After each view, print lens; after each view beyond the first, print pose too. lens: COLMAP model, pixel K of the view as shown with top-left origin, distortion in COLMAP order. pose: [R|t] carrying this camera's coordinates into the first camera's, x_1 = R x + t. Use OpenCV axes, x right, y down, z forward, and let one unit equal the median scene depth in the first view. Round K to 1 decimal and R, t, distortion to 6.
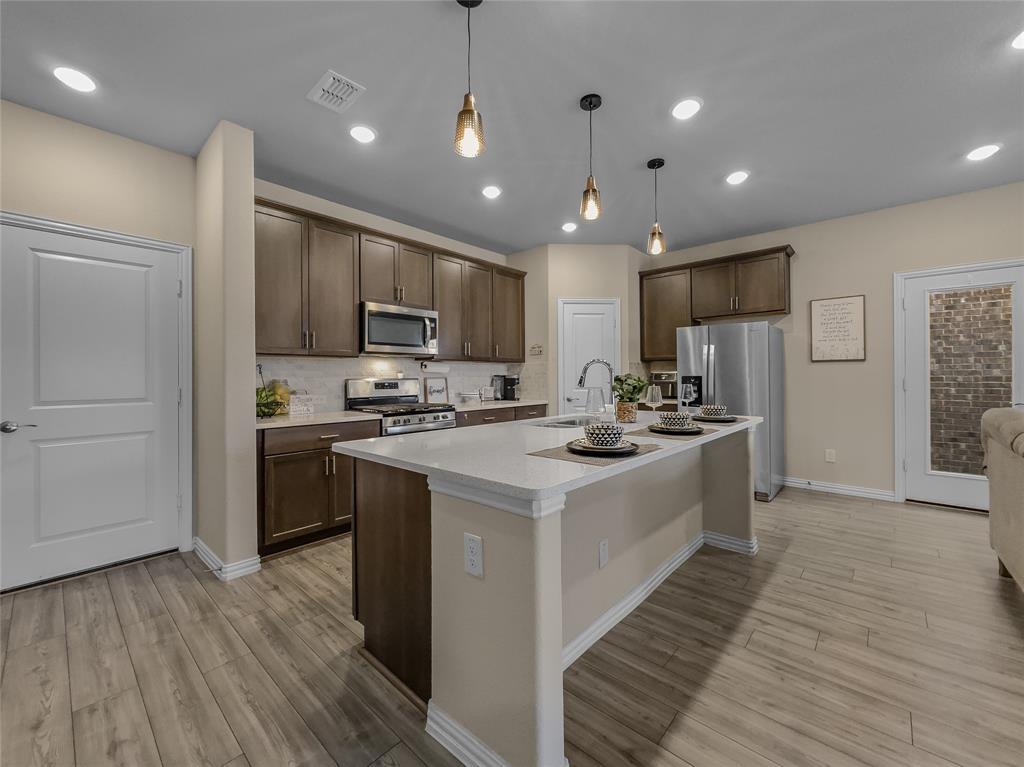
lens RADIAL K [[418.4, 0, 516.6], [0, 418.4, 374.1], [0, 0, 1]] dist [0.004217, 0.000300]
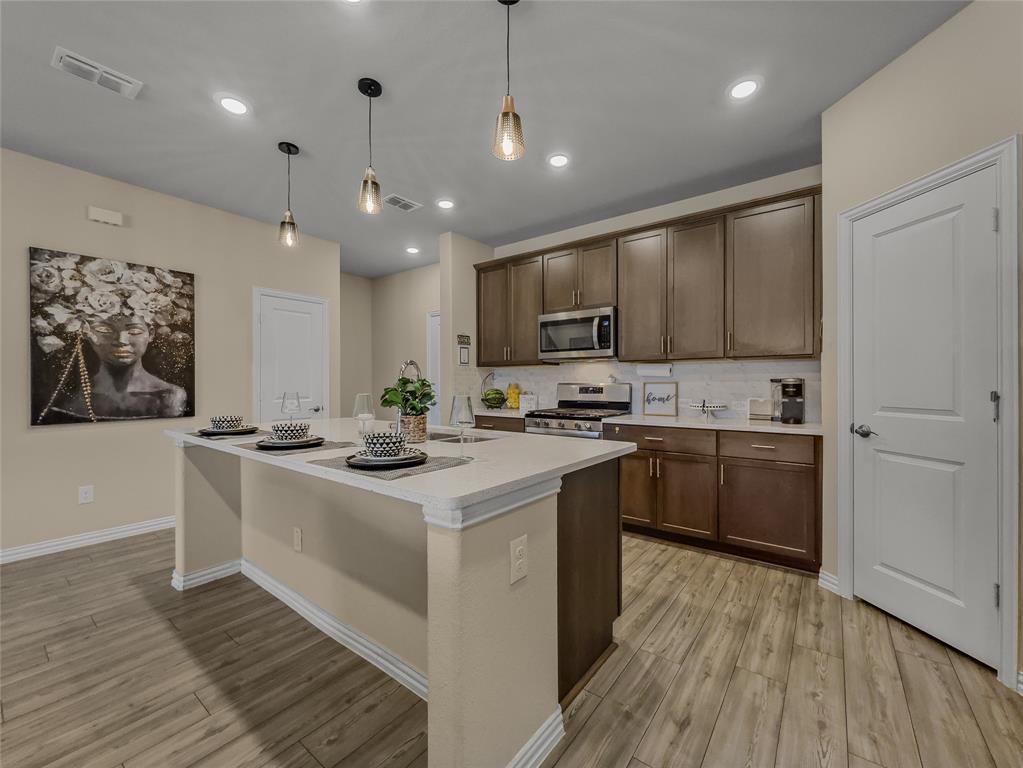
lens RADIAL K [[412.0, 0, 517.6], [0, 412.0, 390.0], [0, 0, 1]] dist [-0.000985, 0.000520]
pose [[0.081643, 0.024464, -0.996361, 0.766586], [0.007842, 0.999652, 0.025187, 0.000687], [0.996631, -0.009870, 0.081423, 0.856730]]
